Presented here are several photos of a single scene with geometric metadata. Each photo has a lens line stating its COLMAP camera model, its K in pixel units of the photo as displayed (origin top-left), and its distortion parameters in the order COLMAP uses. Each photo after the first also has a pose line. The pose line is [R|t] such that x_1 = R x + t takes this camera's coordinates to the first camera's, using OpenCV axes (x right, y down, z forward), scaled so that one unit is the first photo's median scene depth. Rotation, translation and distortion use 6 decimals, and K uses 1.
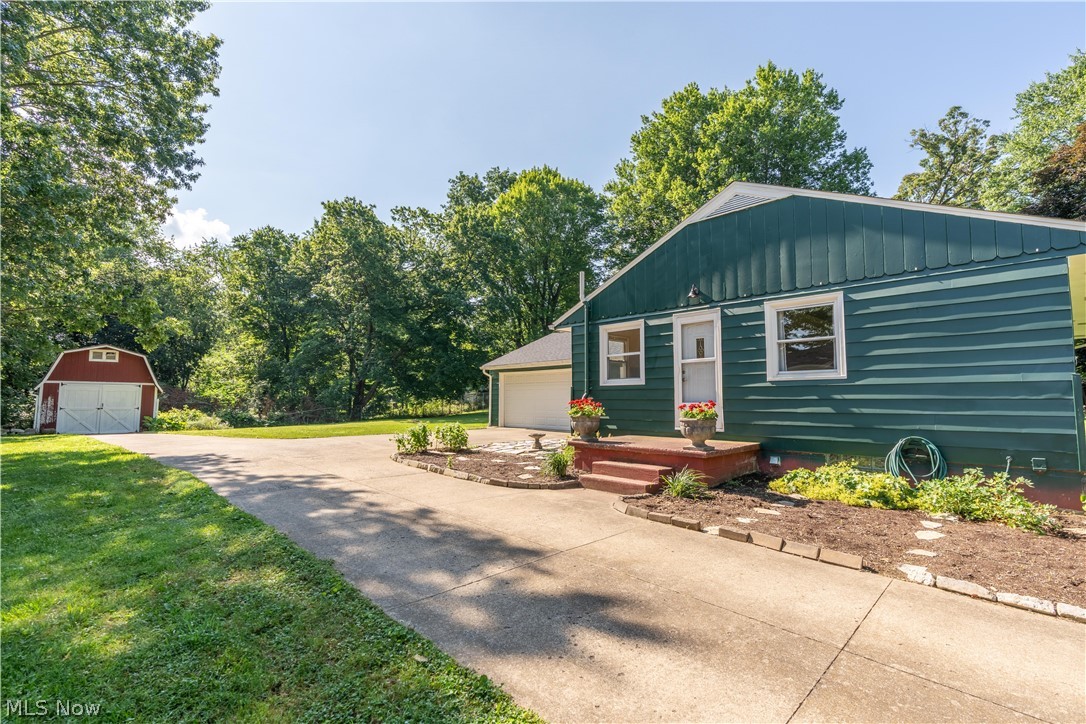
lens RADIAL K [[503.5, 0, 543.0], [0, 503.5, 362.0], [0, 0, 1]] dist [-0.000275, 0.000909]
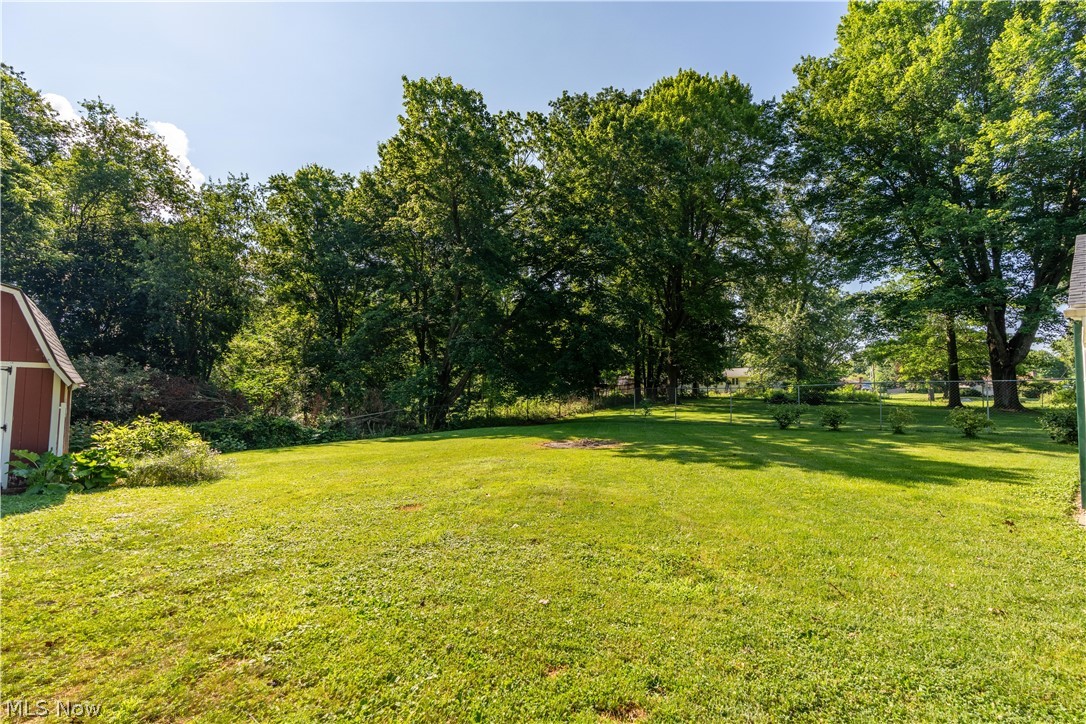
lens RADIAL K [[497.0, 0, 545.2], [0, 497.0, 364.5], [0, 0, 1]] dist [-0.001483, -0.000077]
pose [[0.998205, 0.006655, -0.059523, -0.189590], [-0.005573, 0.999817, 0.018324, 0.017713], [0.059635, -0.017960, 0.998059, 0.332139]]
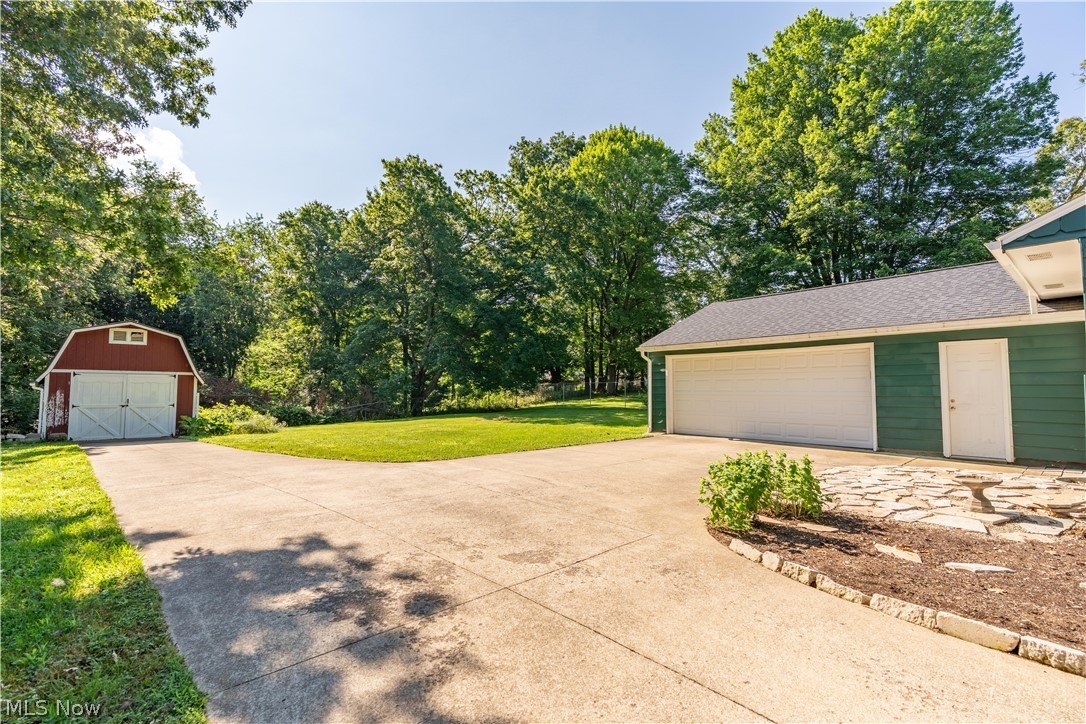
lens RADIAL K [[496.2, 0, 543.0], [0, 496.2, 362.0], [0, 0, 1]] dist [0.000782, 0.000161]
pose [[0.998362, -0.004158, -0.057059, -0.101594], [0.005302, 0.999788, 0.019915, 0.007255], [0.056964, -0.020185, 0.998172, 0.142872]]
